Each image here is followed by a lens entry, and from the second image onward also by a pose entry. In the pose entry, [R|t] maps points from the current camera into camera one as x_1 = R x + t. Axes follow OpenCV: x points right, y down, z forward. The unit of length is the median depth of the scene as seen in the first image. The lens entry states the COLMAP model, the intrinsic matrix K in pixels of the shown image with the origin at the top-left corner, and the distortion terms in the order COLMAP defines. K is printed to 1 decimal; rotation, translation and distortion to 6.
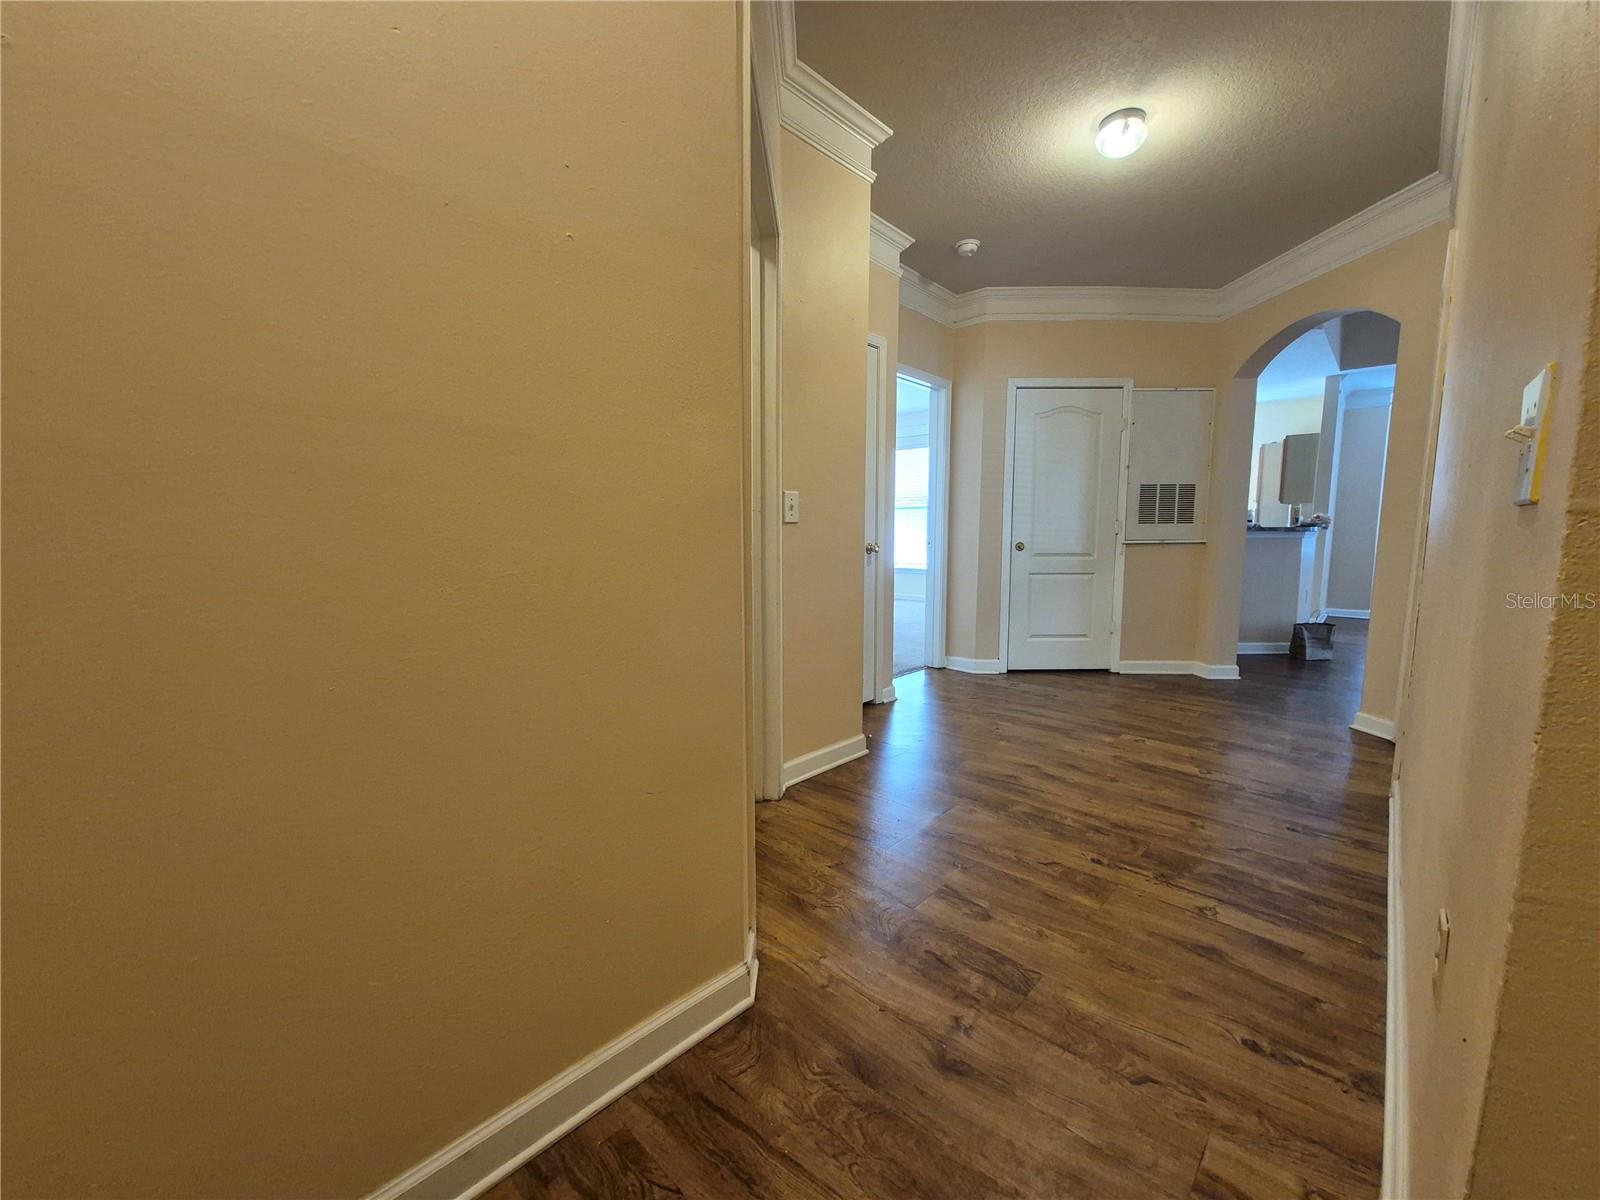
lens RADIAL K [[624.8, 0, 788.1], [0, 624.8, 594.8], [0, 0, 1]] dist [0.006832, -0.003421]
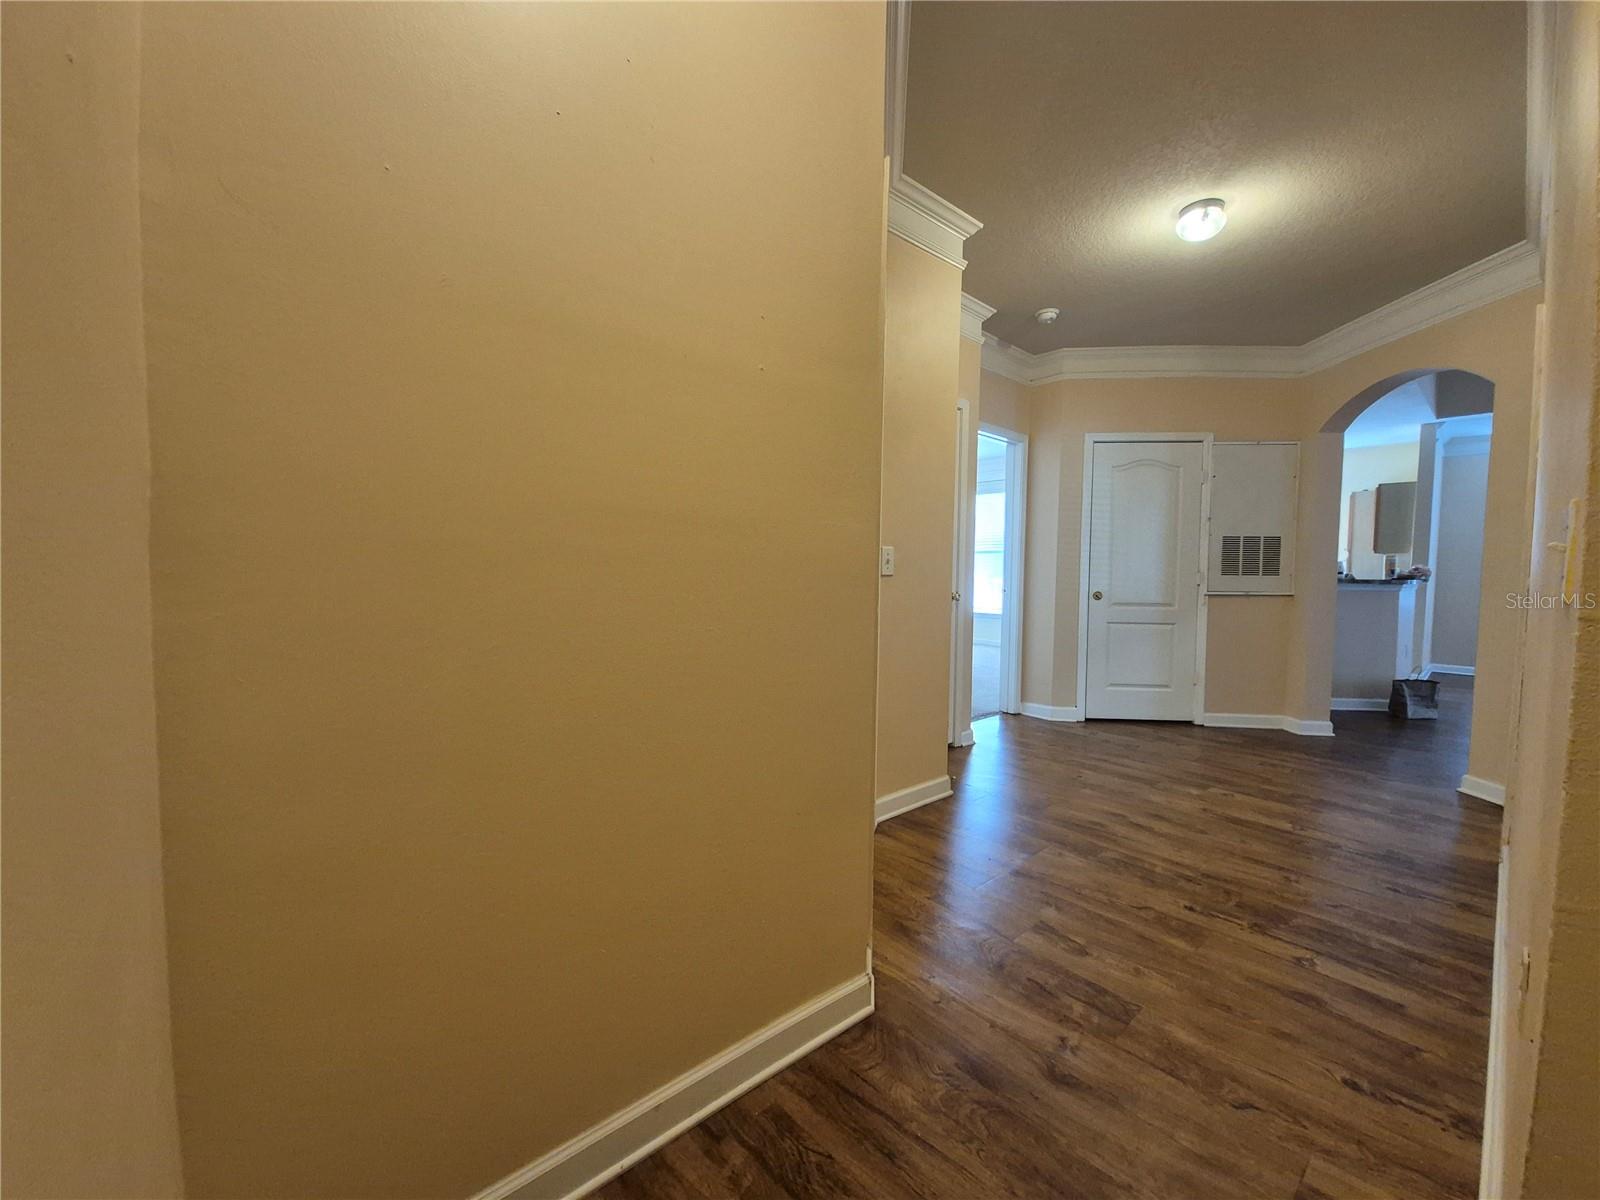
lens RADIAL K [[624.8, 0, 792.1], [0, 624.8, 594.1], [0, 0, 1]] dist [0.006832, -0.003421]
pose [[0.995996, 0.018249, -0.087512, -0.064633], [-0.023589, 0.997897, -0.060374, -0.012388], [0.086226, 0.062196, 0.994332, -0.096393]]
